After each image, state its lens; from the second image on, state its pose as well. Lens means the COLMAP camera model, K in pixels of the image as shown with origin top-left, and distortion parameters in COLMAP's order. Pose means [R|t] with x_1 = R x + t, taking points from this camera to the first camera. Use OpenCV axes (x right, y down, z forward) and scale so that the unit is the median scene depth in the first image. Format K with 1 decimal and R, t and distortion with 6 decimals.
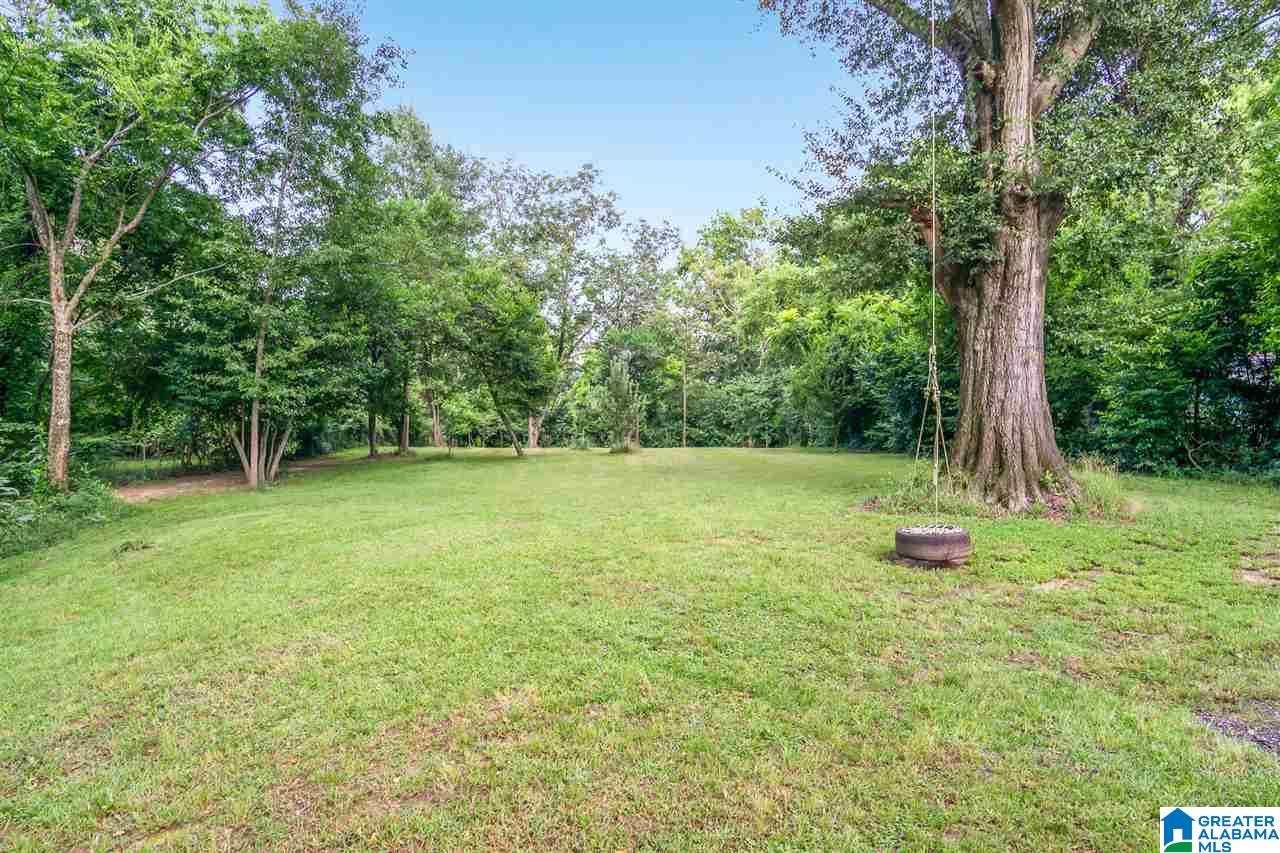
lens RADIAL K [[711.3, 0, 642.9], [0, 711.3, 429.0], [0, 0, 1]] dist [-0.023184, -0.000693]
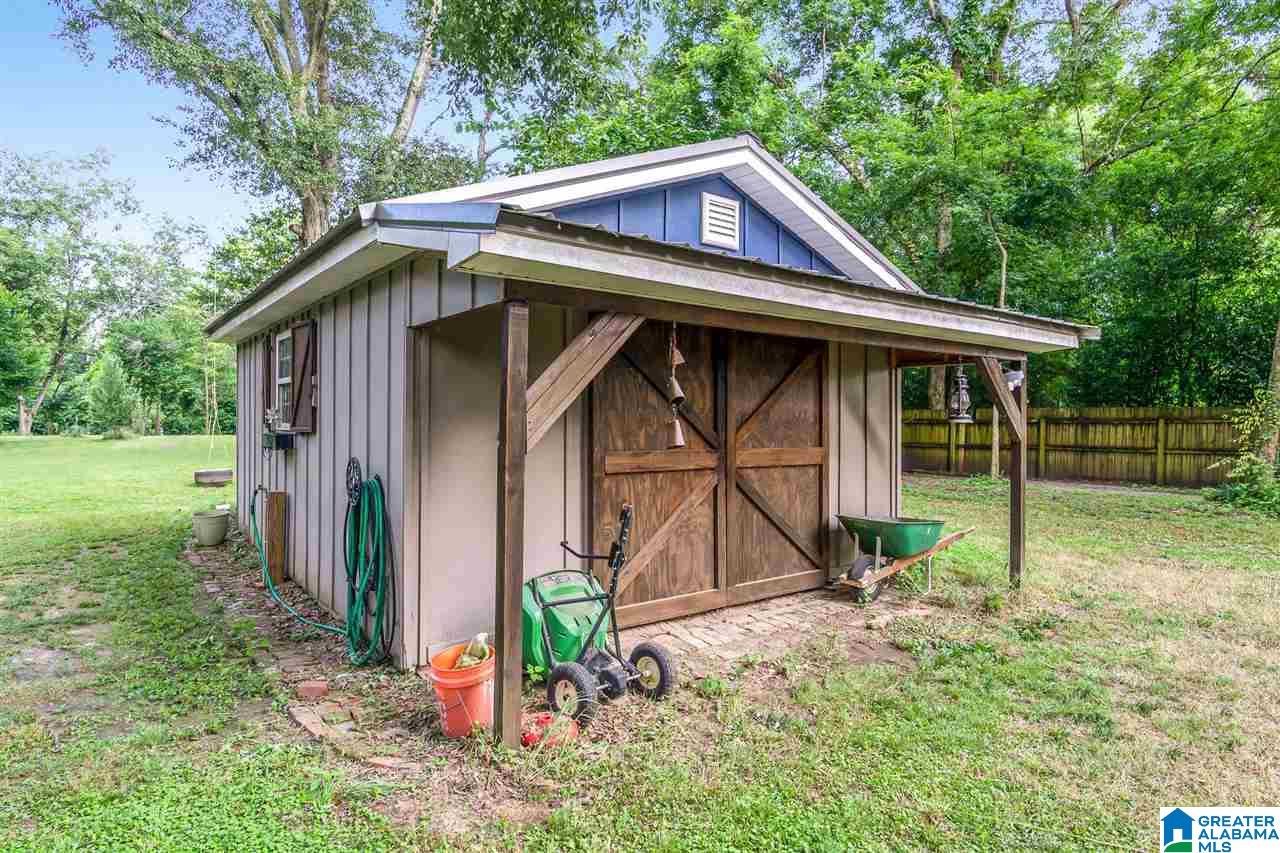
lens RADIAL K [[711.3, 0, 642.9], [0, 711.3, 429.0], [0, 0, 1]] dist [-0.023184, -0.000693]
pose [[0.853607, 0.008521, 0.520848, 0.063680], [-0.015263, 0.999846, 0.008657, -0.002824], [-0.520694, -0.015339, 0.853605, -0.225577]]
